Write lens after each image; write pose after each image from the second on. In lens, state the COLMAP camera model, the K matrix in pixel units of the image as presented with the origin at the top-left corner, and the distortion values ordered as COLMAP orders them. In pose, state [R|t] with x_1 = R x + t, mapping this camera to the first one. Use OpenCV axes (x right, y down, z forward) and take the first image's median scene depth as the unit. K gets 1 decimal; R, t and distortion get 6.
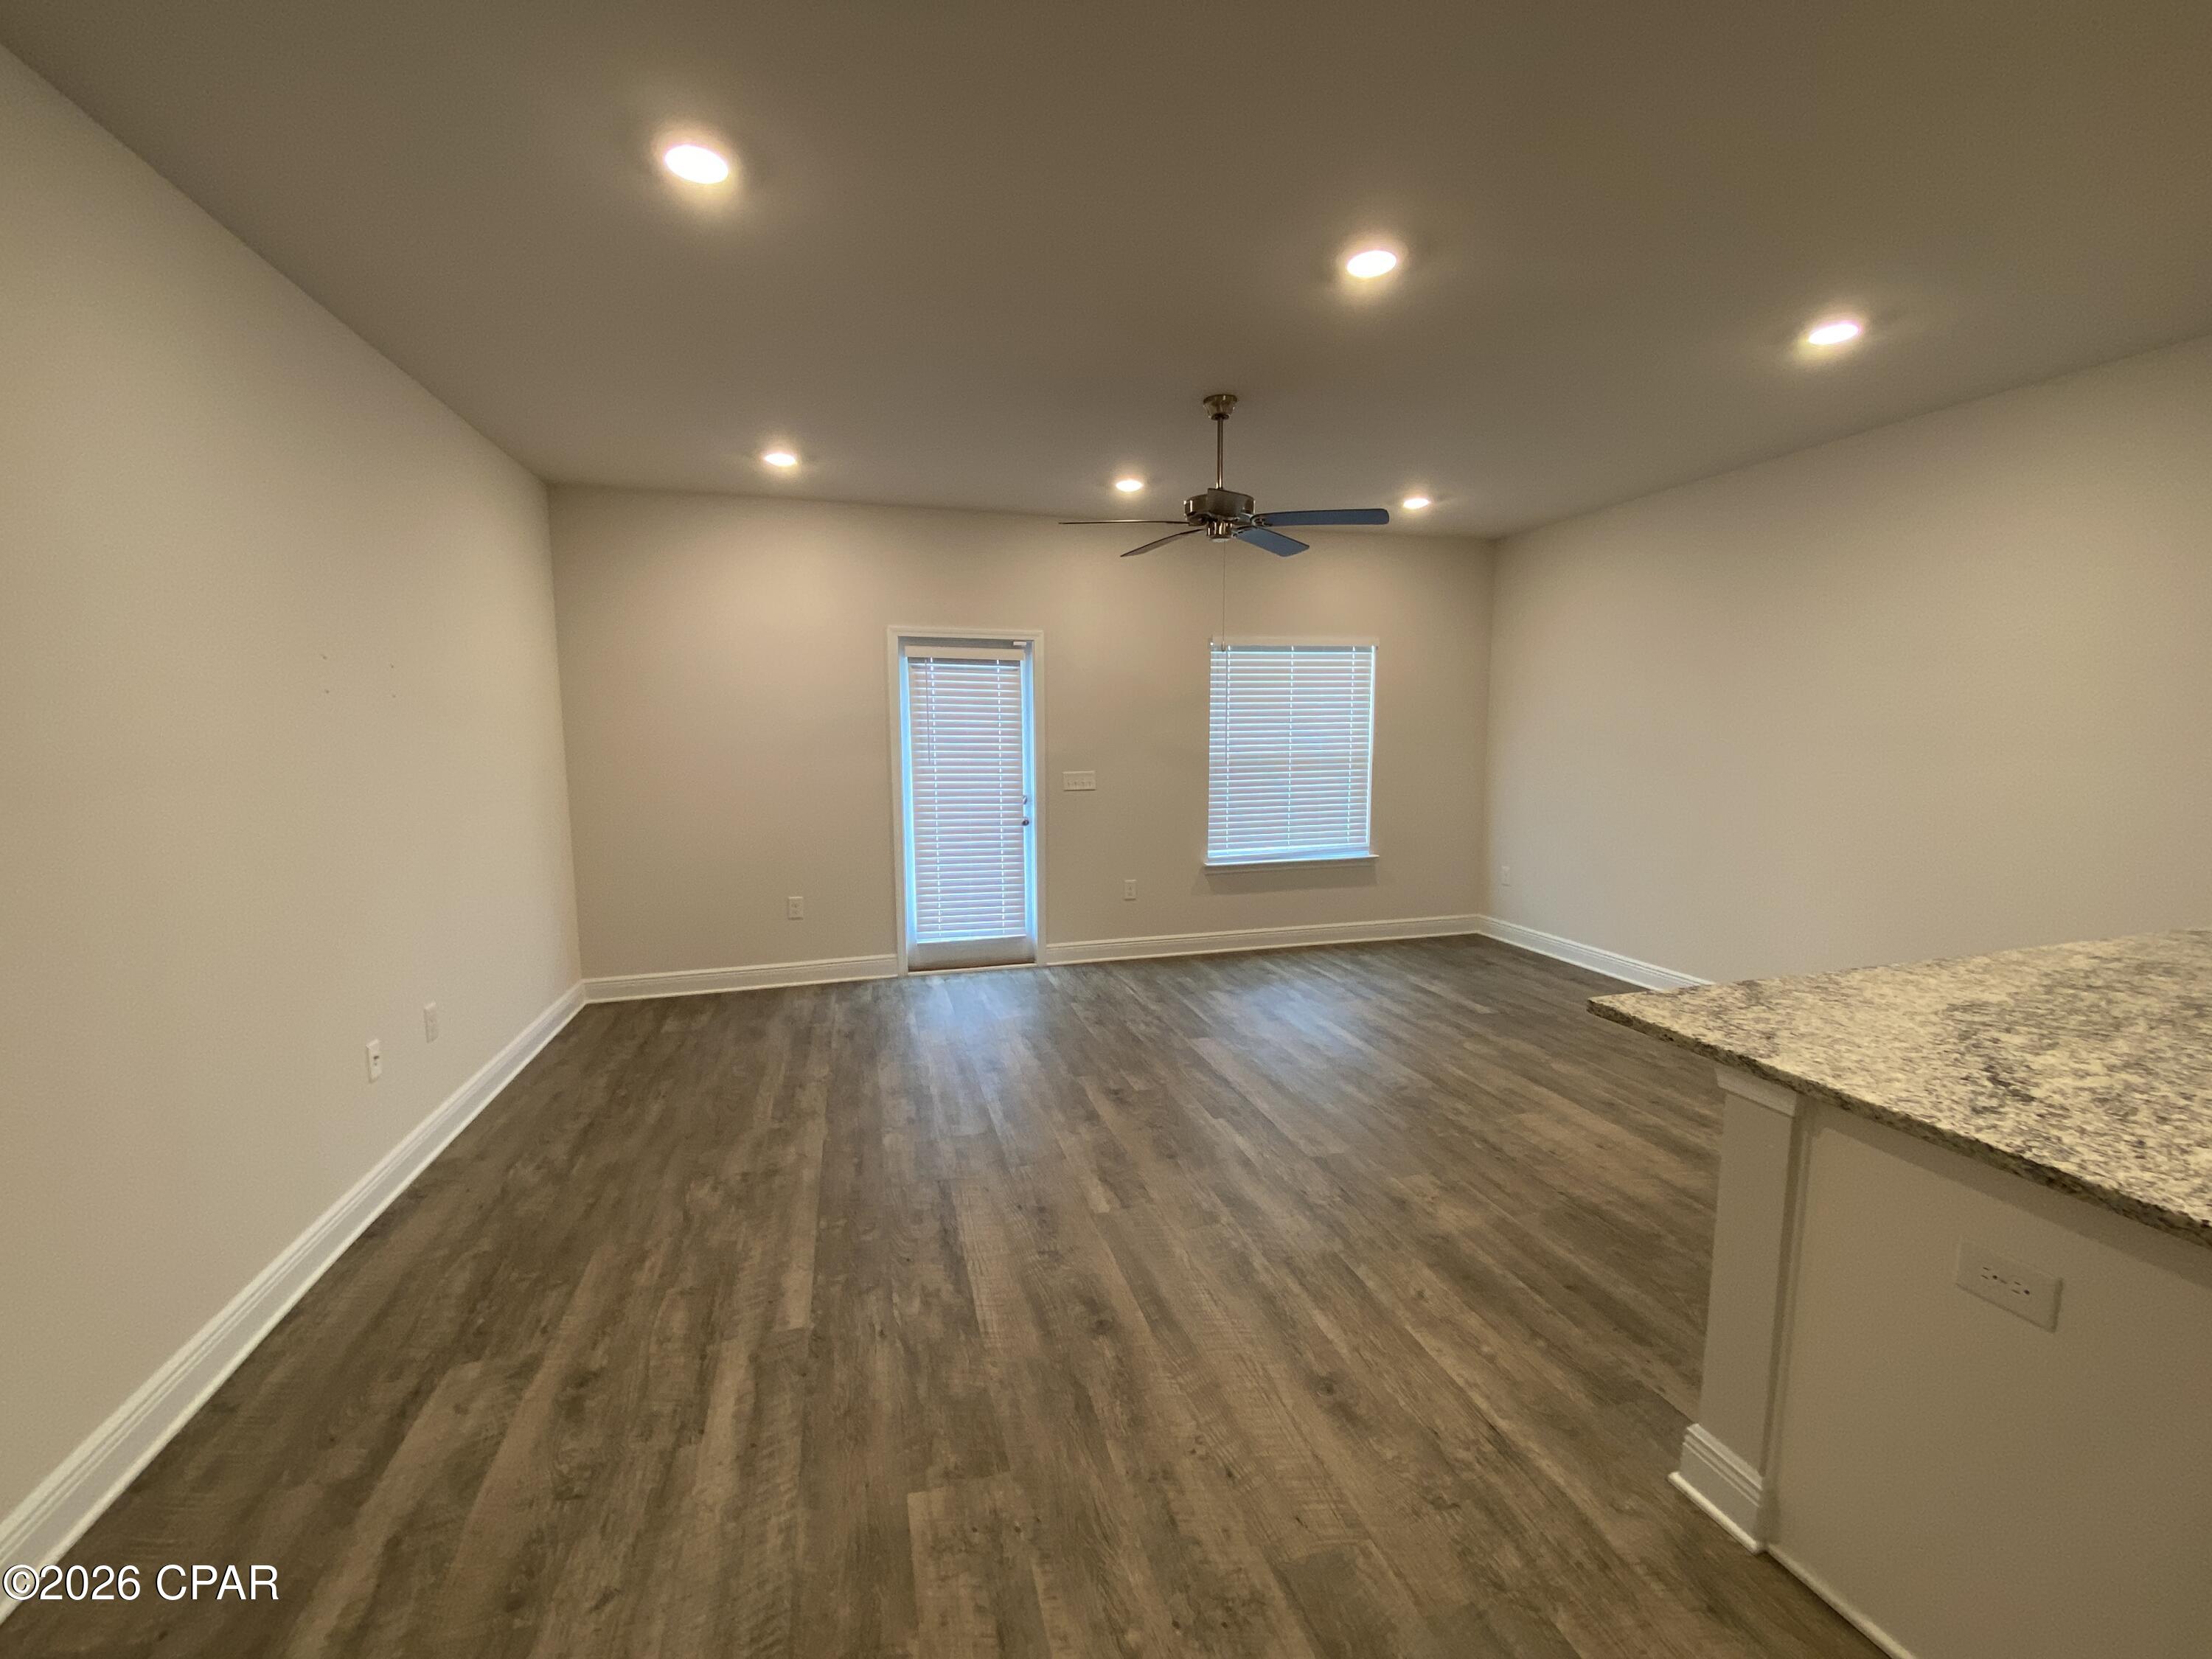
lens RADIAL K [[896.2, 0, 1106.0], [0, 896.2, 829.5], [0, 0, 1]] dist [0.017396, -0.018937]
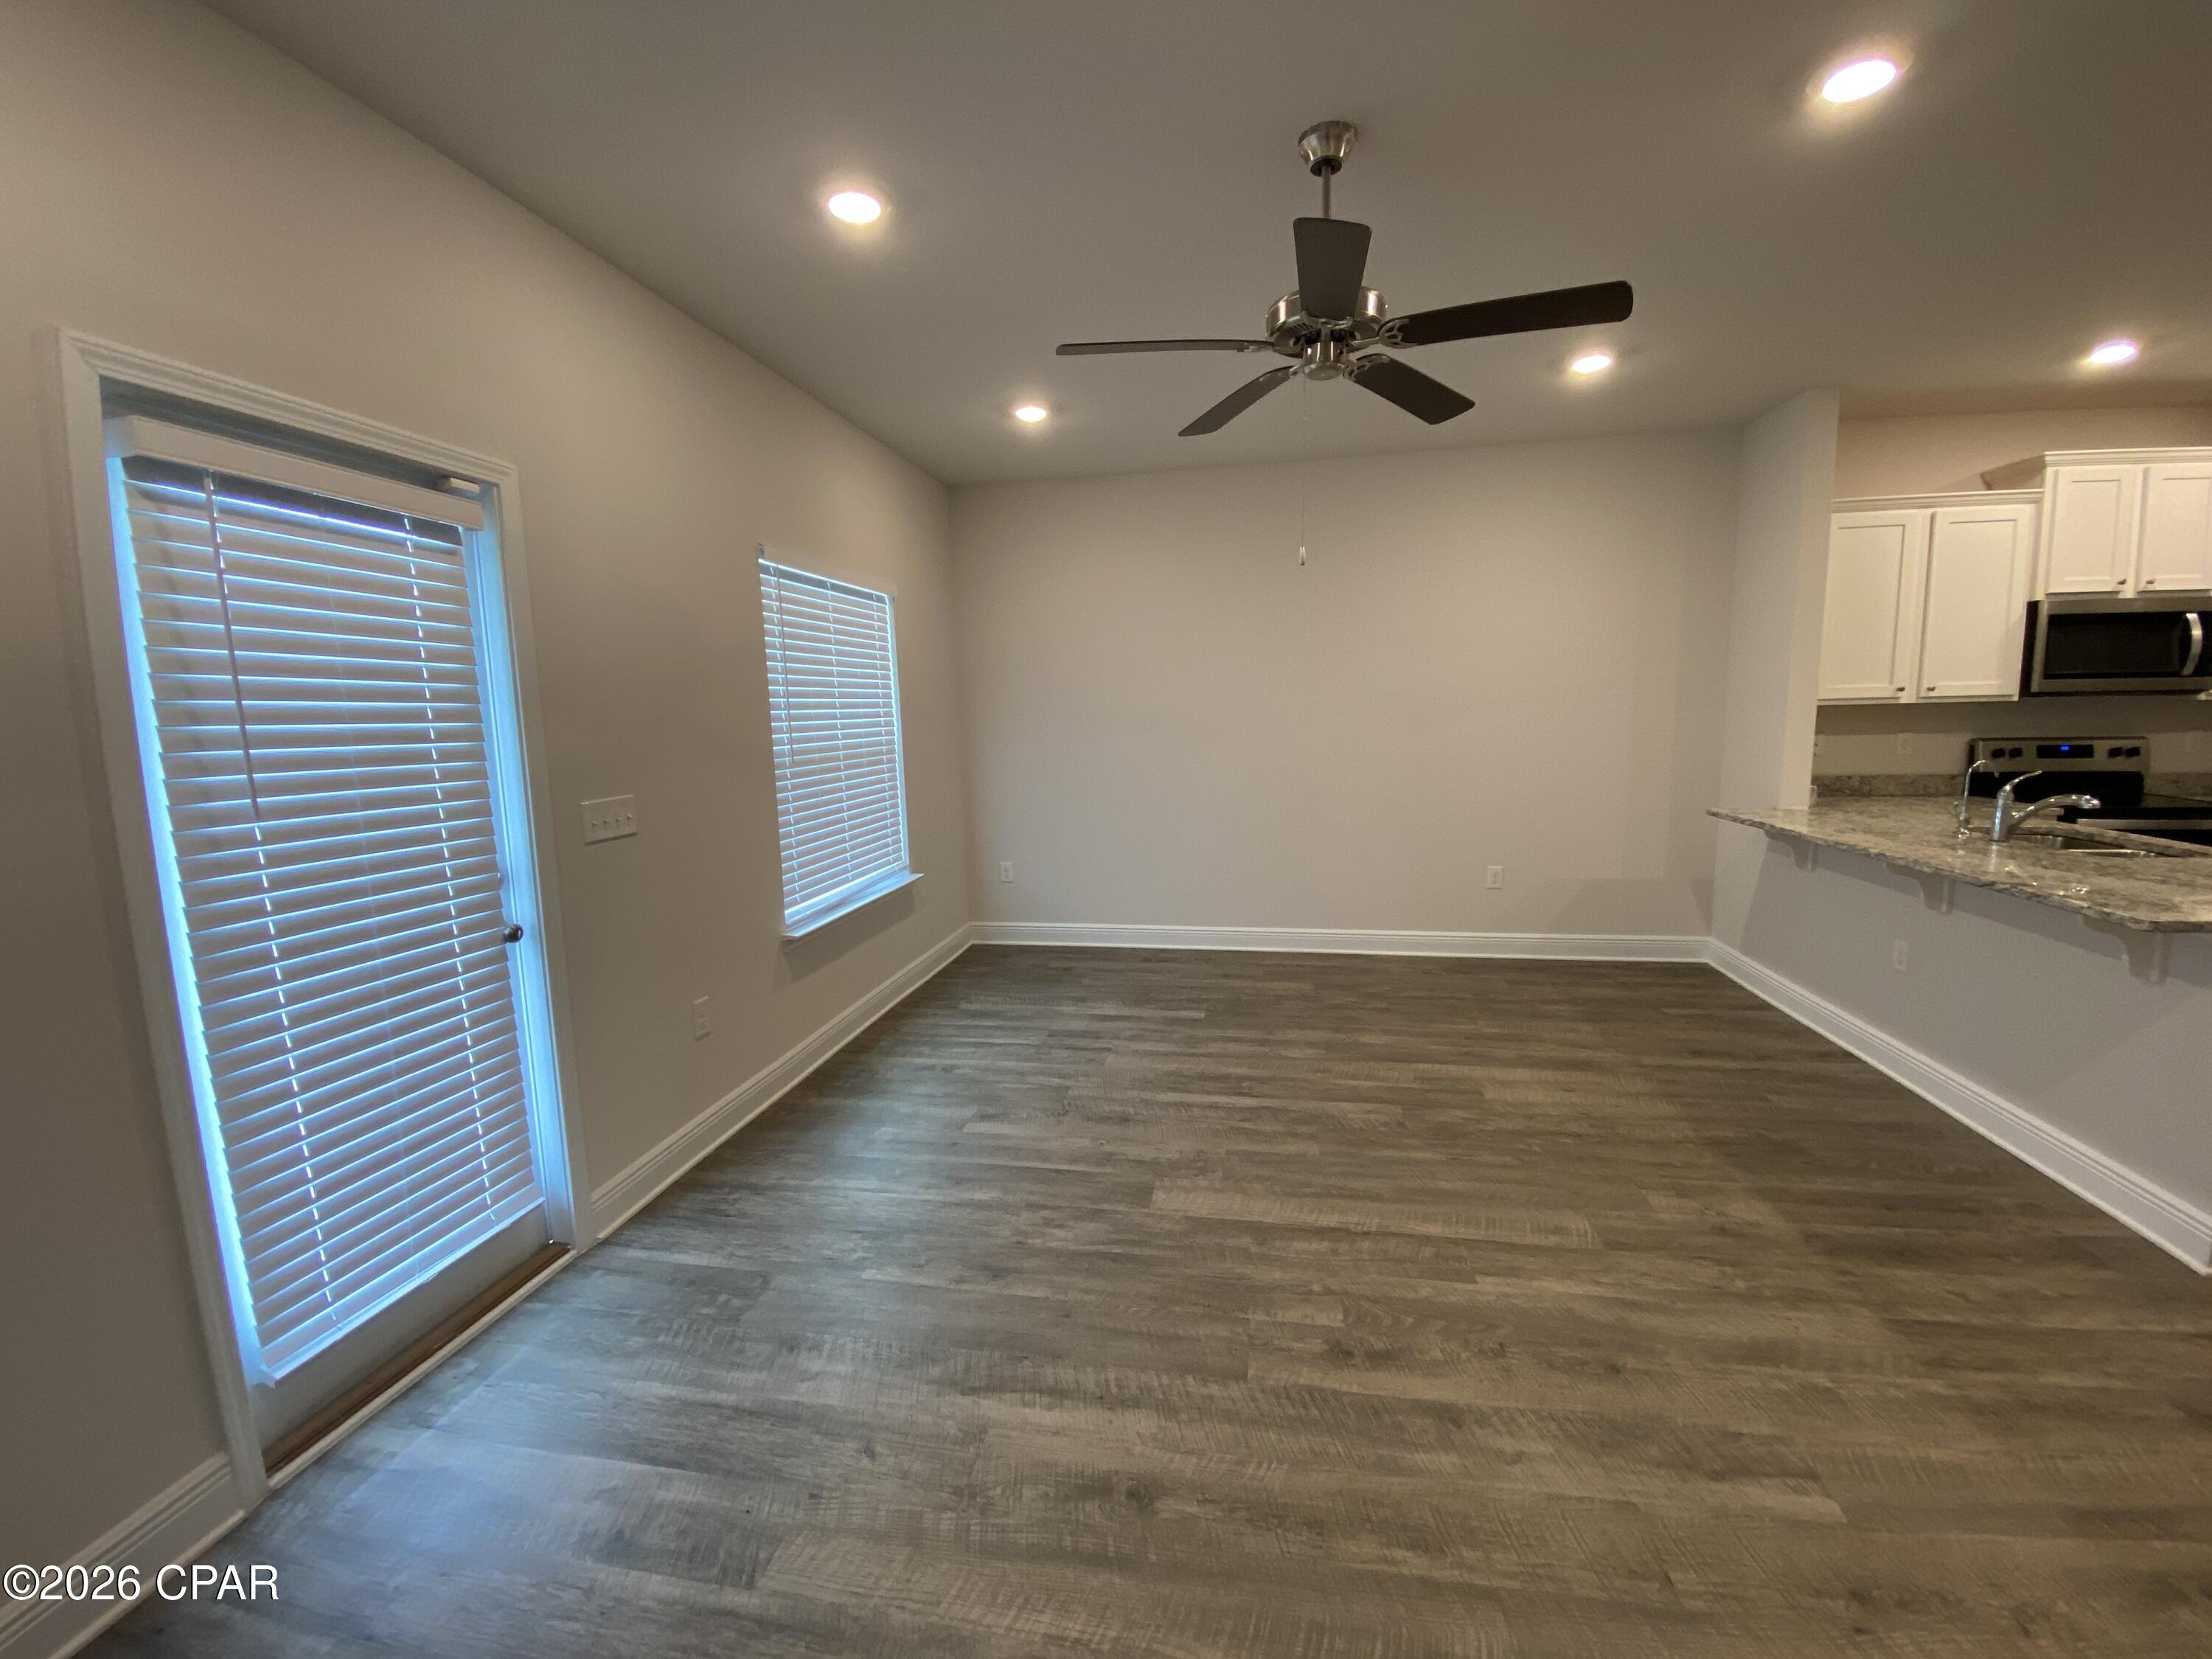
lens RADIAL K [[896.2, 0, 1106.0], [0, 896.2, 829.5], [0, 0, 1]] dist [0.017396, -0.018937]
pose [[0.434350, -0.127018, 0.891744, -0.916932], [0.120410, 0.989310, 0.082266, -0.154513], [-0.892660, 0.071642, 0.445001, 1.580375]]
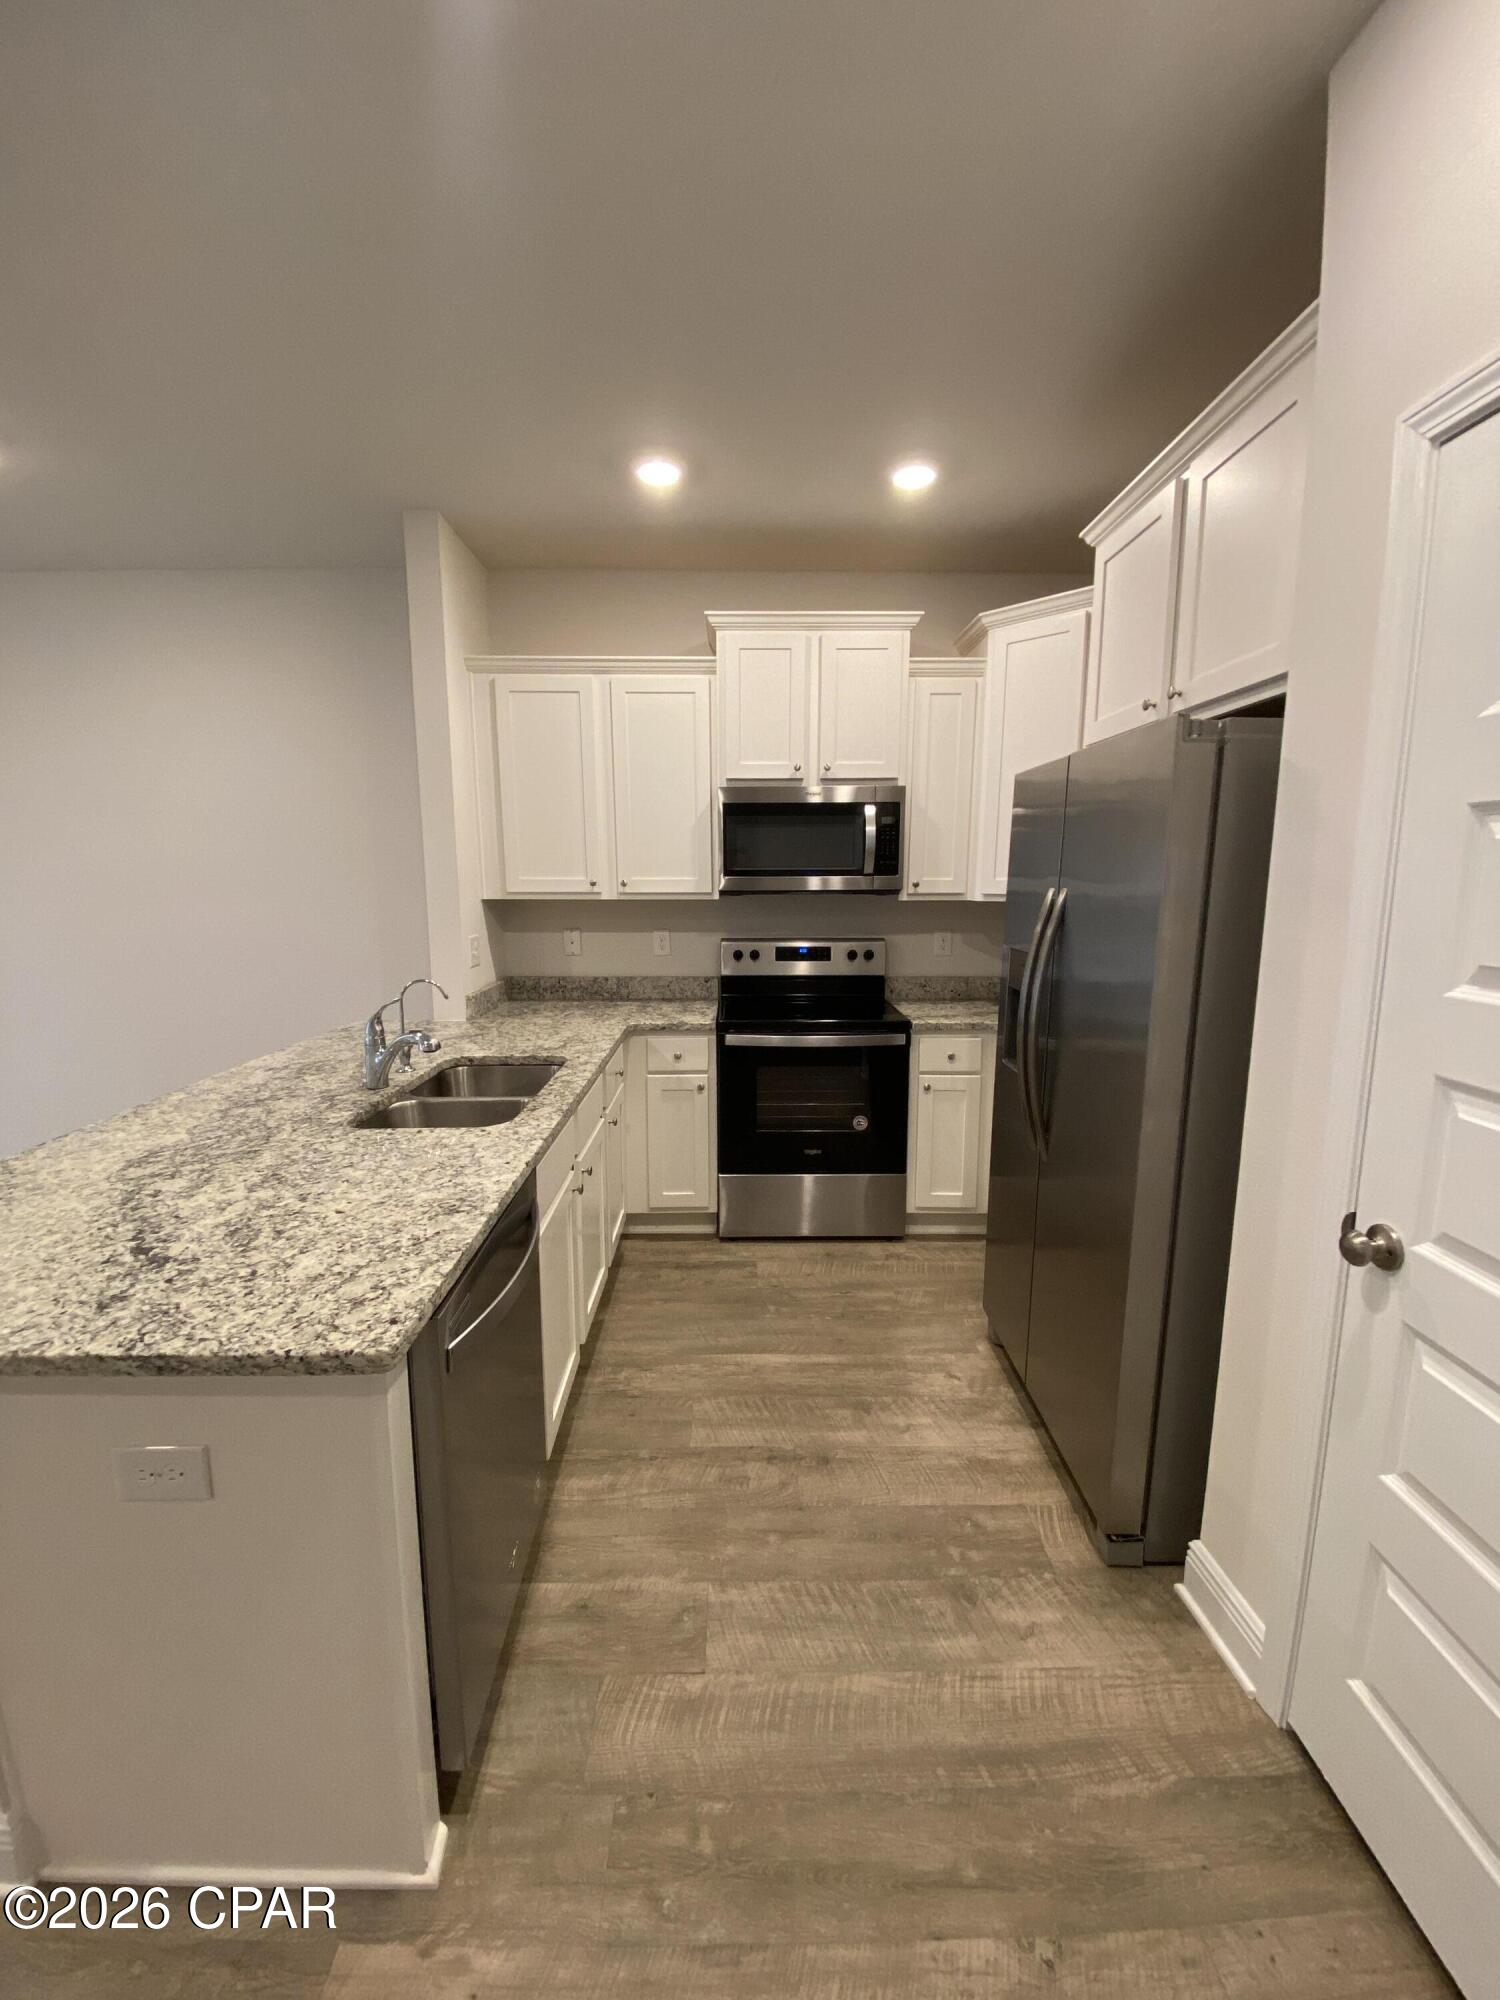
lens RADIAL K [[810.3, 0, 750.0], [0, 810.3, 1000.0], [0, 0, 1]] dist [0.017396, -0.018937]
pose [[0.255875, -0.142916, 0.956087, 0.253770], [0.104358, 0.987316, 0.119655, -0.011578], [-0.961060, 0.069159, 0.267544, 0.085155]]
